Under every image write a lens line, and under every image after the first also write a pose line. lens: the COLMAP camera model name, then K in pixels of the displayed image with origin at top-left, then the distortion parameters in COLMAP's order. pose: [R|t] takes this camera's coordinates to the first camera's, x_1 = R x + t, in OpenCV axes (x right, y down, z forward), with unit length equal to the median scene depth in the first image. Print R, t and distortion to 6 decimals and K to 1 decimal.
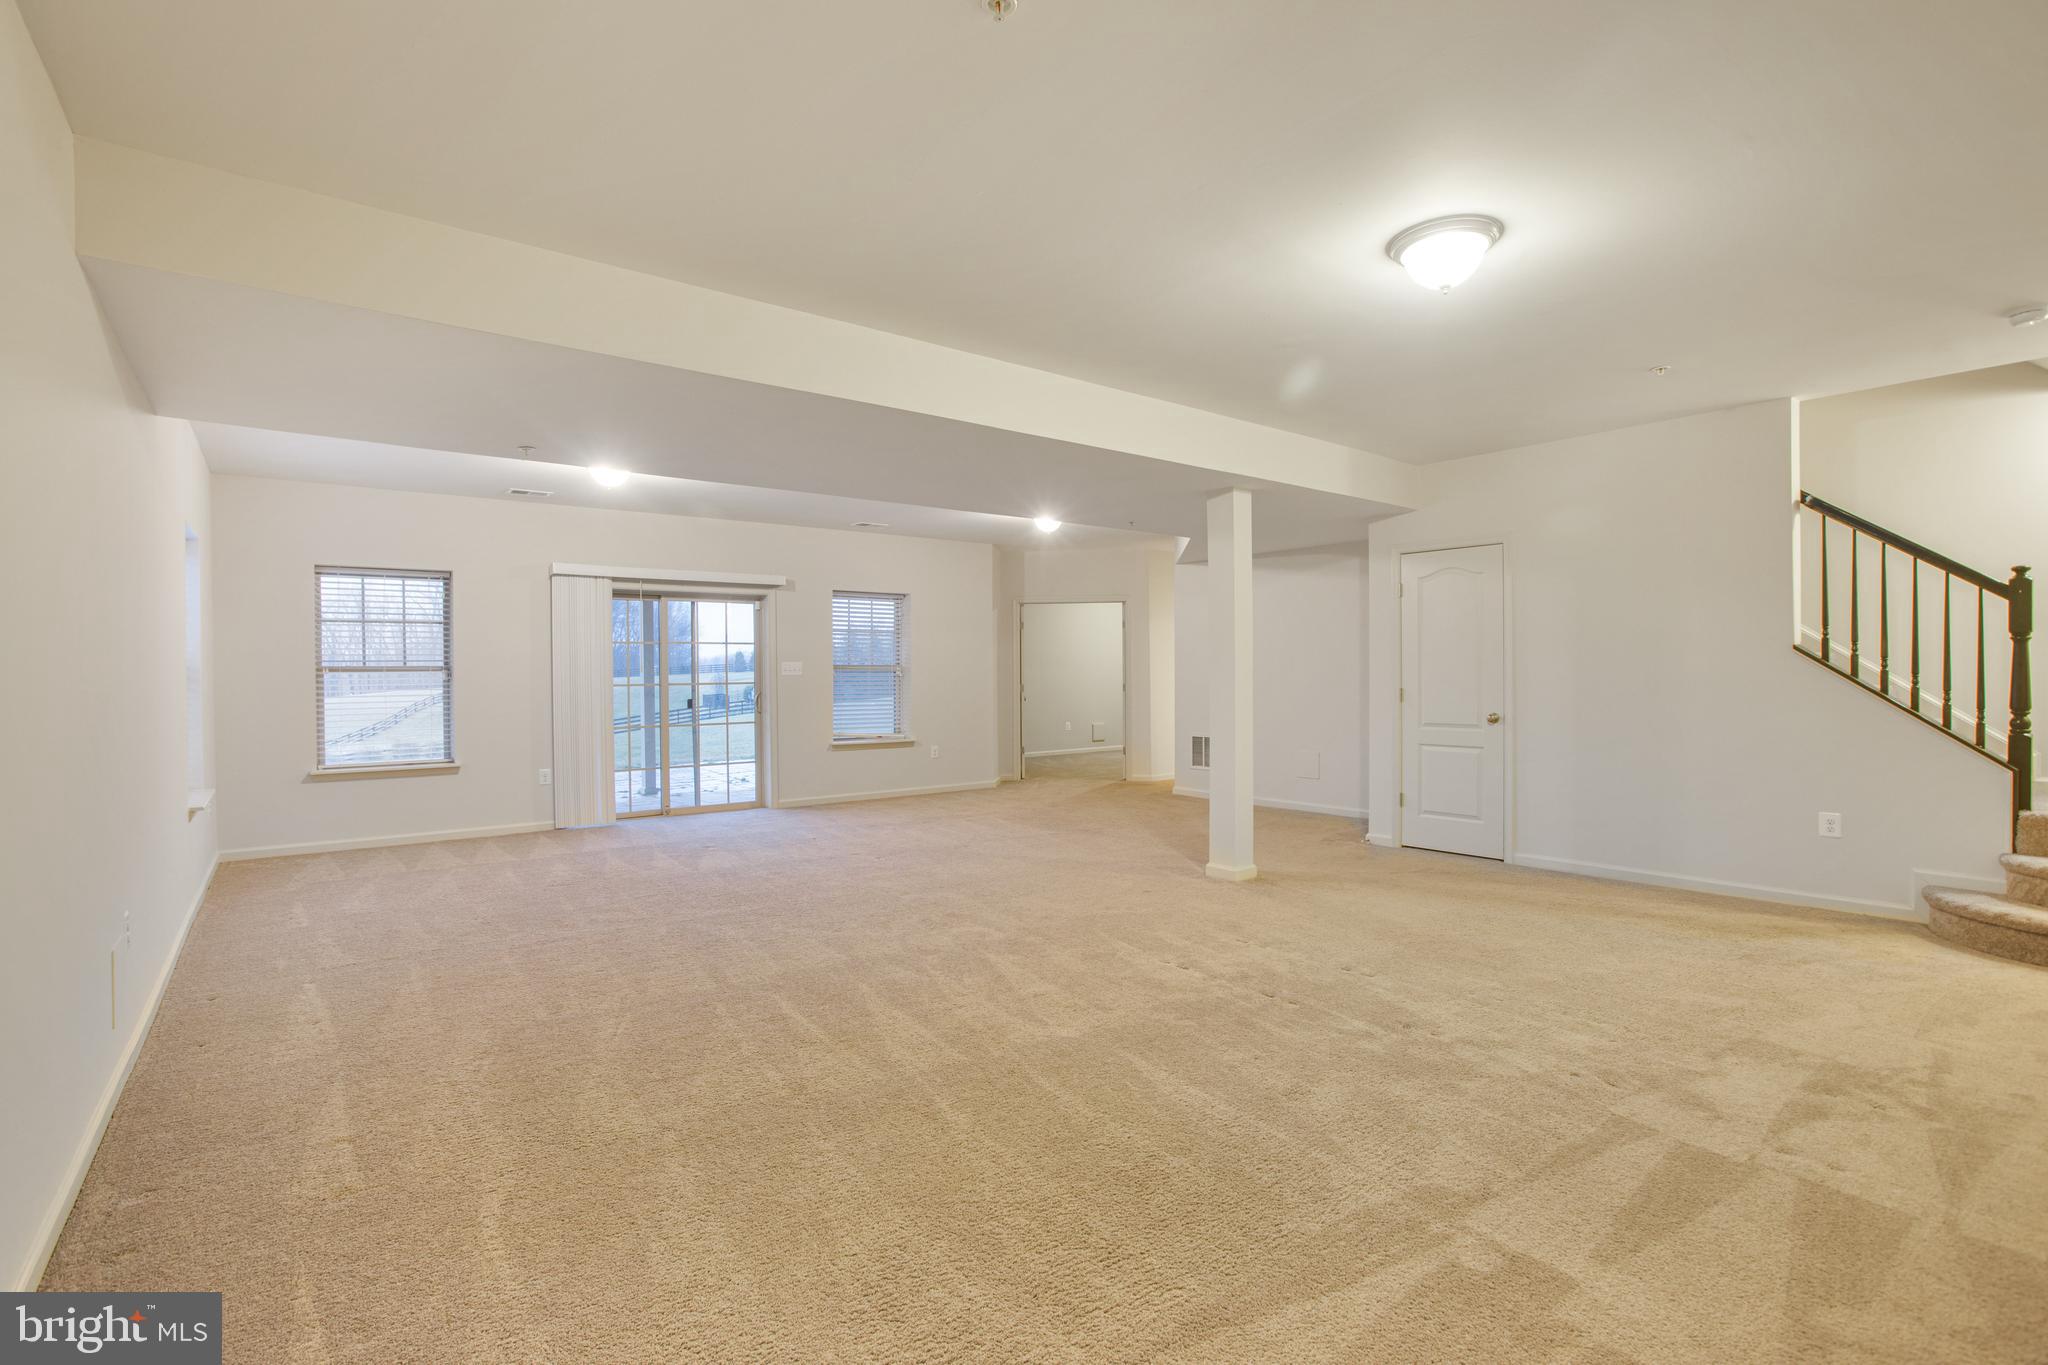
lens RADIAL K [[948.0, 0, 1033.7], [0, 948.0, 680.3], [0, 0, 1]] dist [-0.048433, -0.000031]
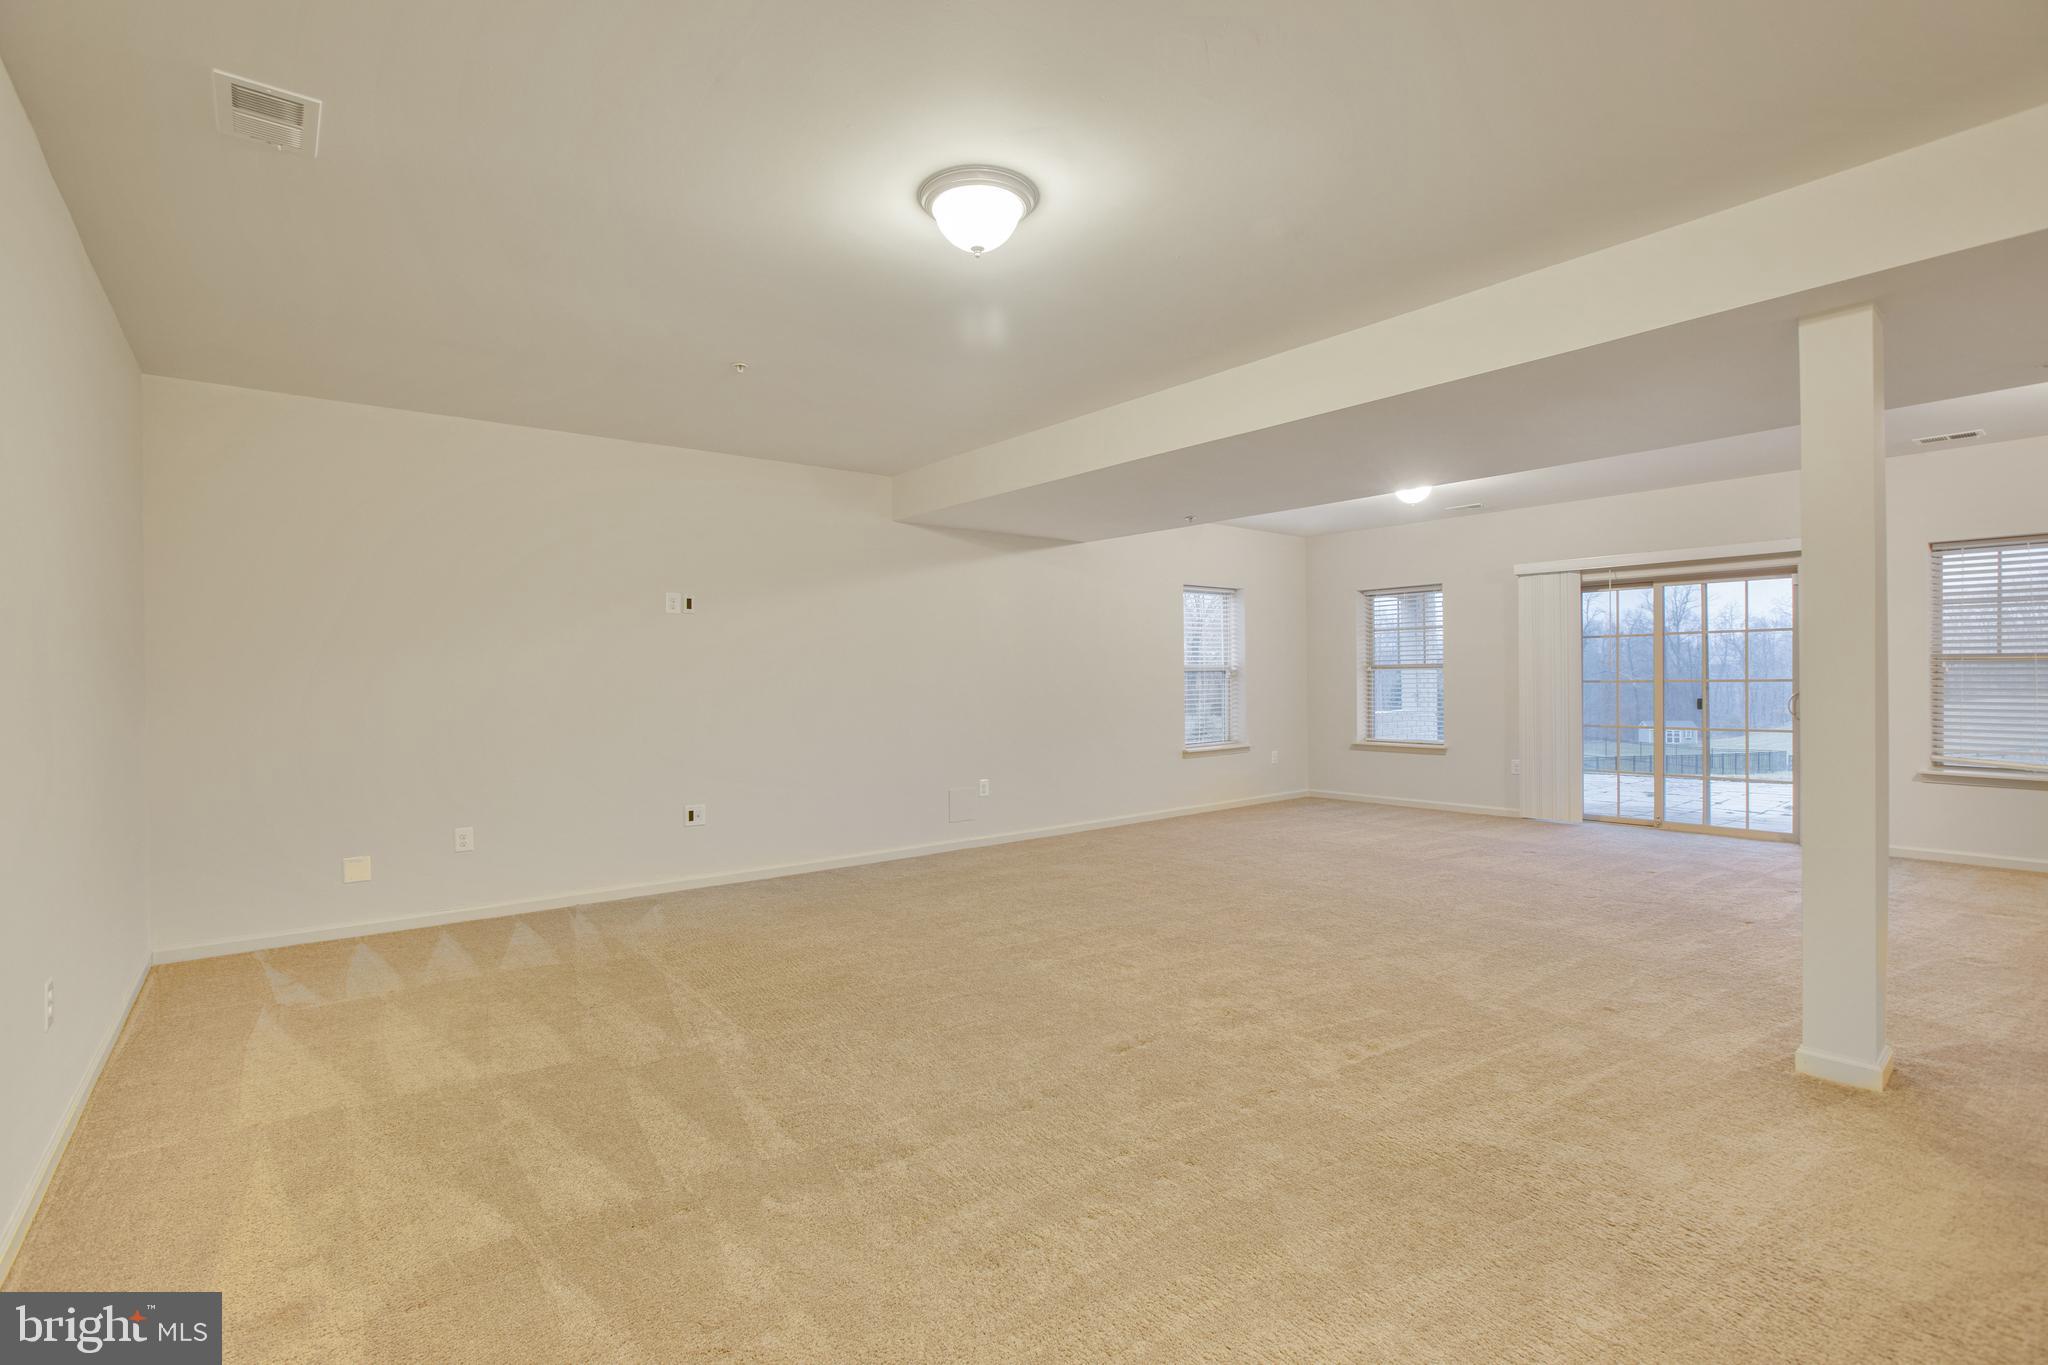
lens RADIAL K [[948.0, 0, 1033.7], [0, 948.0, 680.3], [0, 0, 1]] dist [-0.048433, -0.000031]
pose [[-0.023989, 0.013914, -0.999615, 0.530984], [0.004472, 0.999895, 0.013811, -0.011944], [0.999702, -0.004139, -0.024048, 0.457484]]
